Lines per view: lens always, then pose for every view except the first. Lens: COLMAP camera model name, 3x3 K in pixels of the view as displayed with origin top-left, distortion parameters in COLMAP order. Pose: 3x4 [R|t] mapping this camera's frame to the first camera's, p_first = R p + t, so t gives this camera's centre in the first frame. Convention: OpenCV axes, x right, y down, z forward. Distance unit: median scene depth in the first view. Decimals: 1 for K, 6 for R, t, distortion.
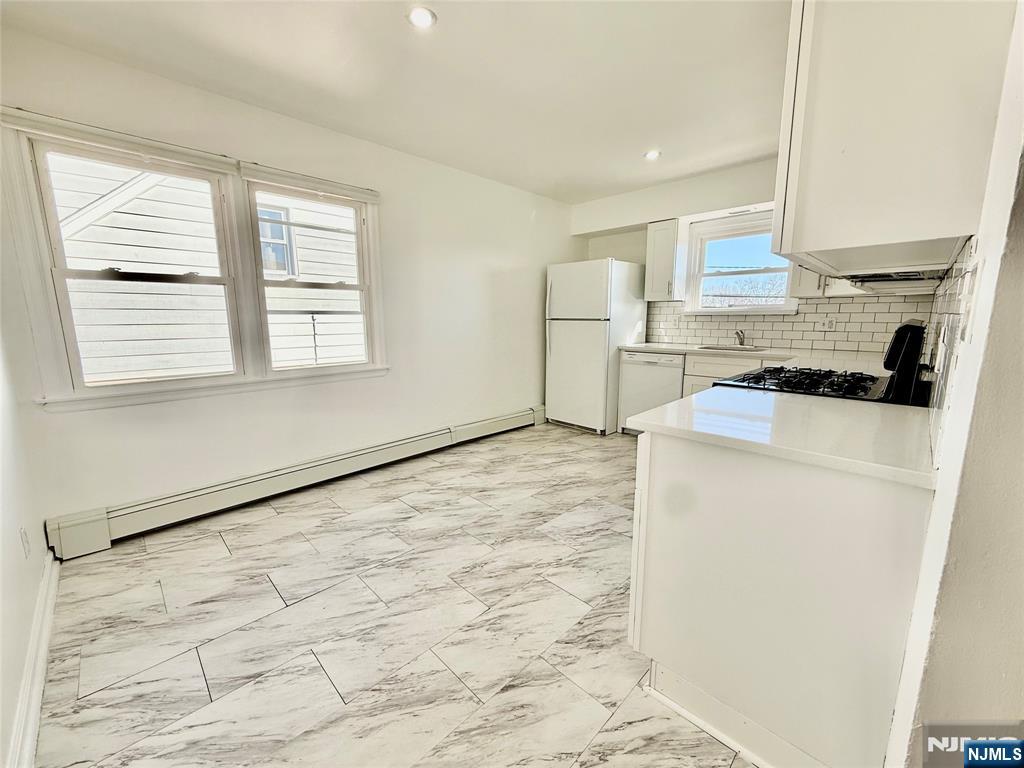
lens RADIAL K [[406.8, 0, 512.3], [0, 406.8, 383.5], [0, 0, 1]] dist [0.001050, -0.000320]
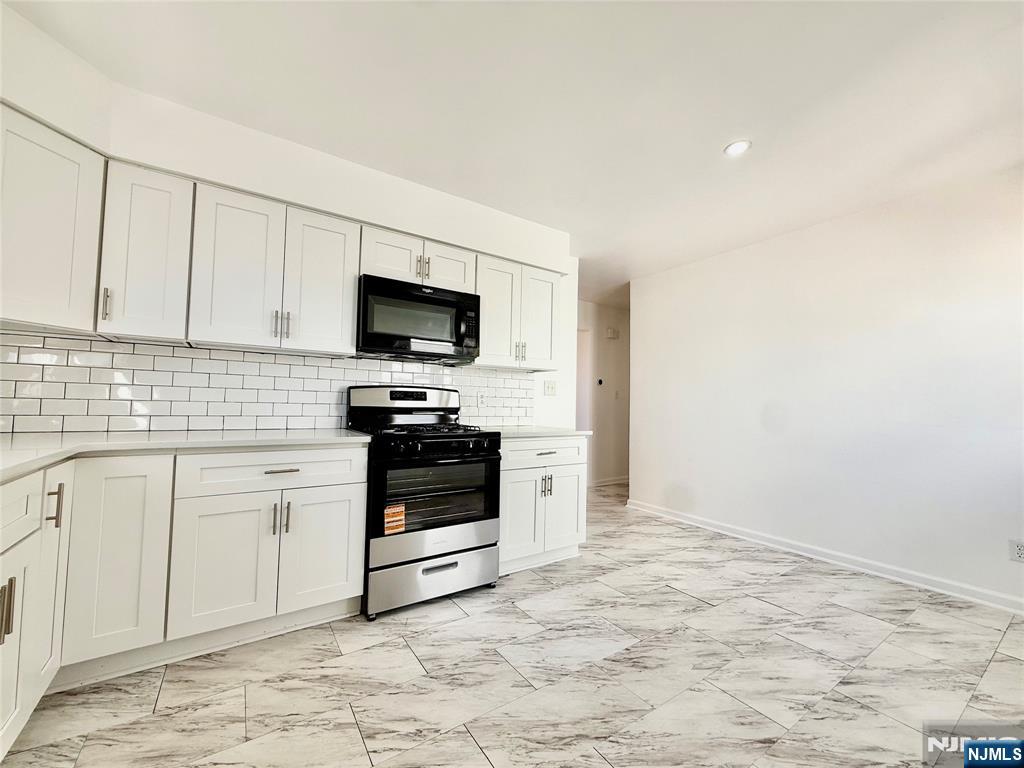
lens RADIAL K [[406.8, 0, 512.7], [0, 406.8, 386.2], [0, 0, 1]] dist [0.001050, -0.000320]
pose [[-0.981867, -0.005858, 0.189478, 0.151843], [0.016492, 0.993093, 0.116163, -0.236117], [-0.188850, 0.117181, -0.974989, 1.753226]]
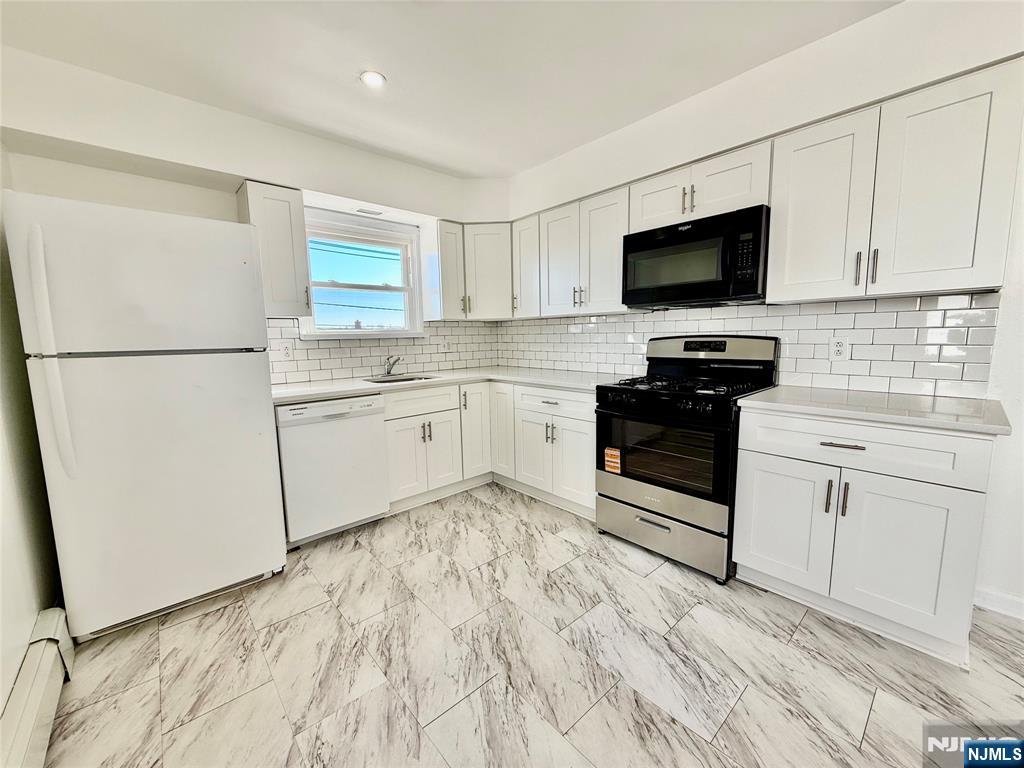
lens RADIAL K [[406.8, 0, 508.1], [0, 406.8, 386.7], [0, 0, 1]] dist [0.001050, -0.000320]
pose [[0.059713, -0.123013, 0.990607, -0.413433], [0.183571, 0.976806, 0.110233, -0.186374], [-0.981191, 0.175264, 0.080910, 1.118282]]
